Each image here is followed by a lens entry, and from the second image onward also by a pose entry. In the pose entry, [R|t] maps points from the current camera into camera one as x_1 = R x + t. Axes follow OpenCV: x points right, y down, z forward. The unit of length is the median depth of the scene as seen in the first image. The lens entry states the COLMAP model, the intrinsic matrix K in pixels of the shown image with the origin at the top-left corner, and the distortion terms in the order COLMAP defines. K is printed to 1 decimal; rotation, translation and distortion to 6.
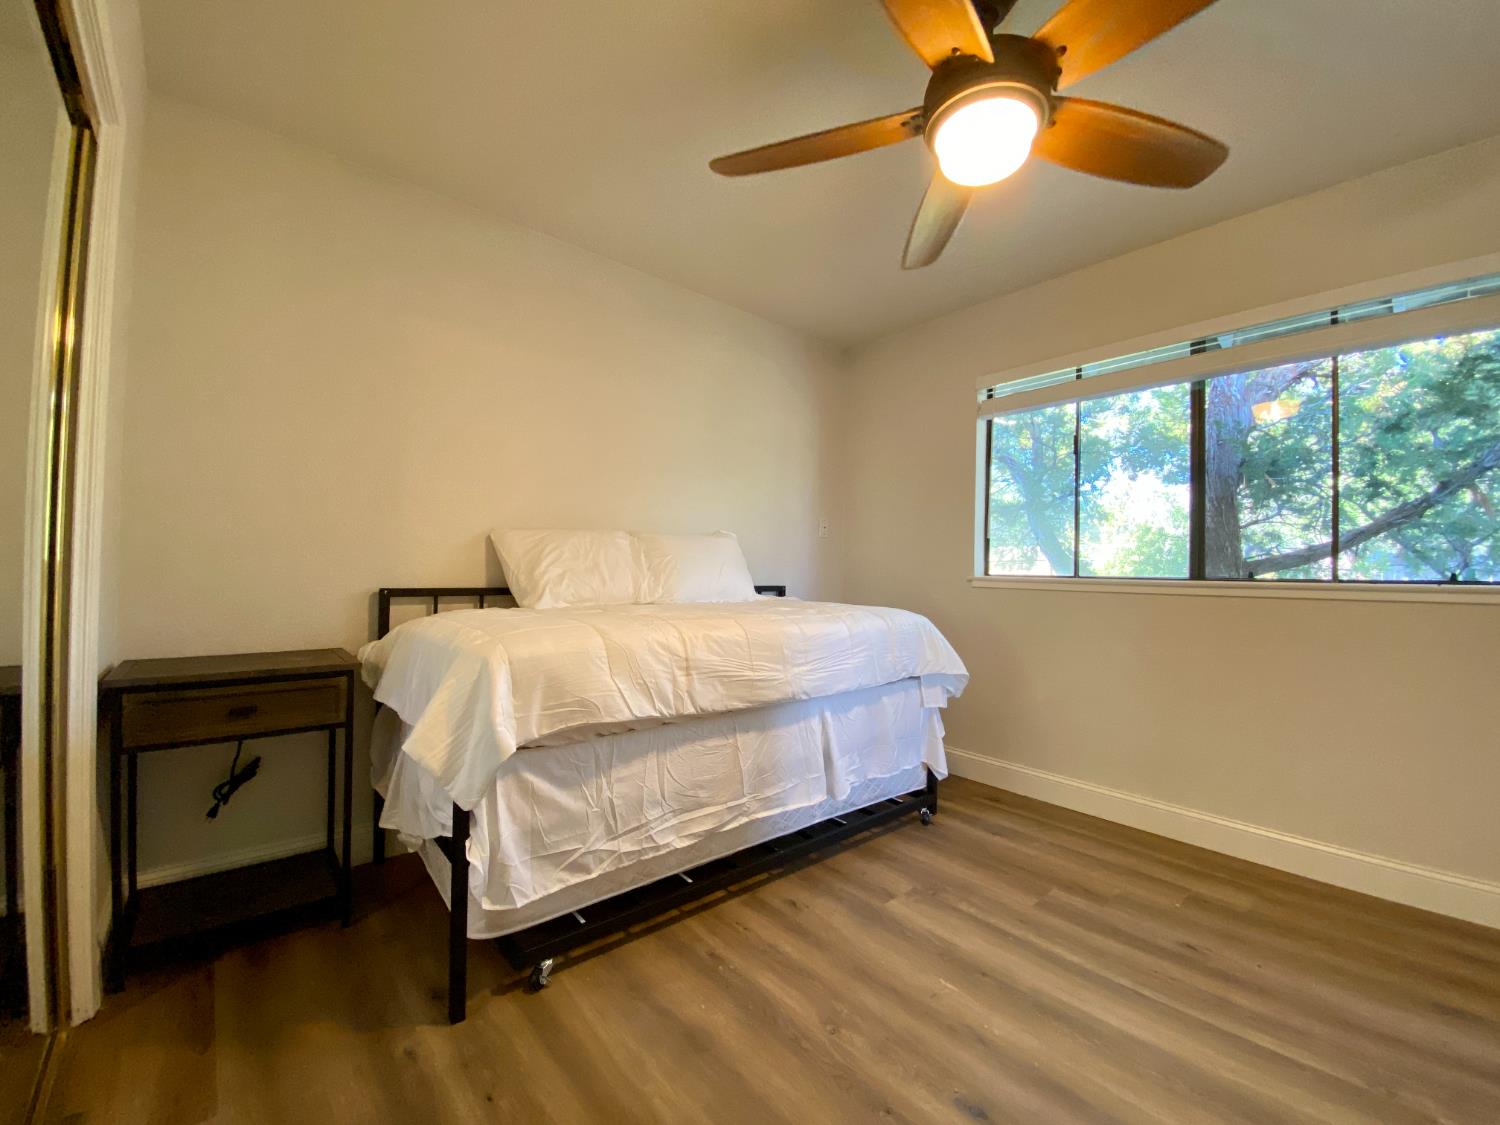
lens RADIAL K [[605.1, 0, 748.7], [0, 605.1, 563.3], [0, 0, 1]] dist [0.021984, -0.021183]
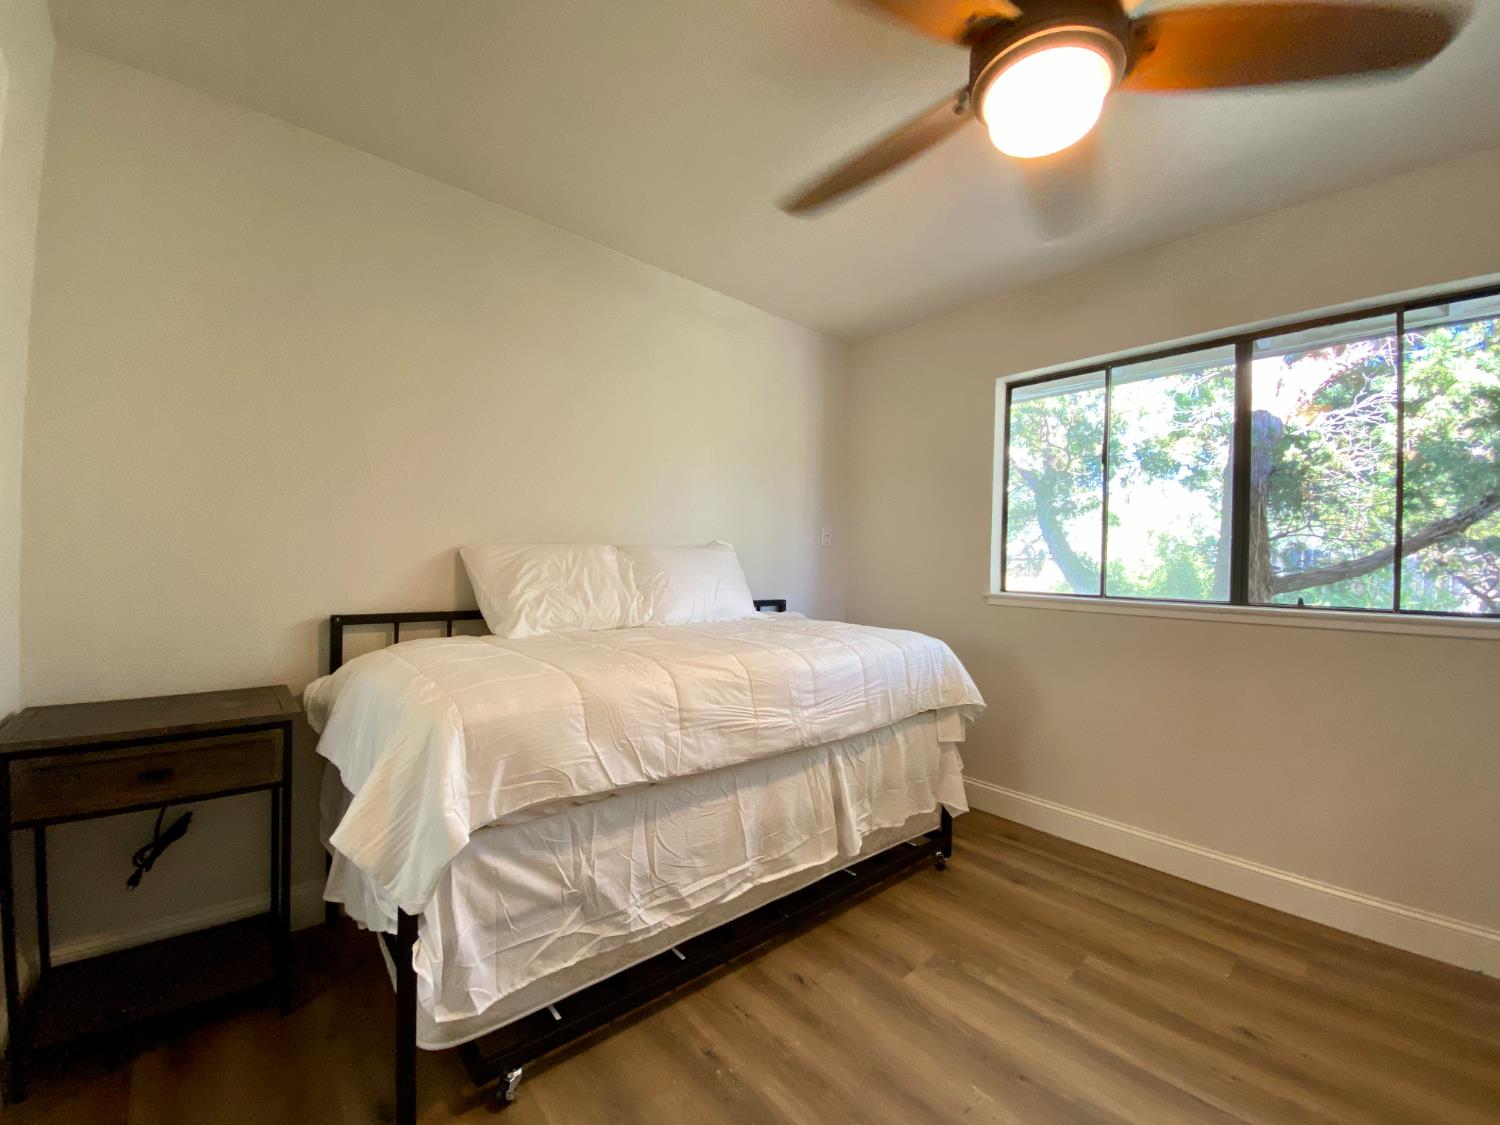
lens RADIAL K [[602.6, 0, 742.9], [0, 602.6, 565.2], [0, 0, 1]] dist [0.001269, -0.010555]
pose [[0.999947, 0.008591, 0.005745, -0.018459], [-0.008698, 0.999785, 0.018834, -0.054232], [-0.005582, -0.018883, 0.999806, 0.134301]]
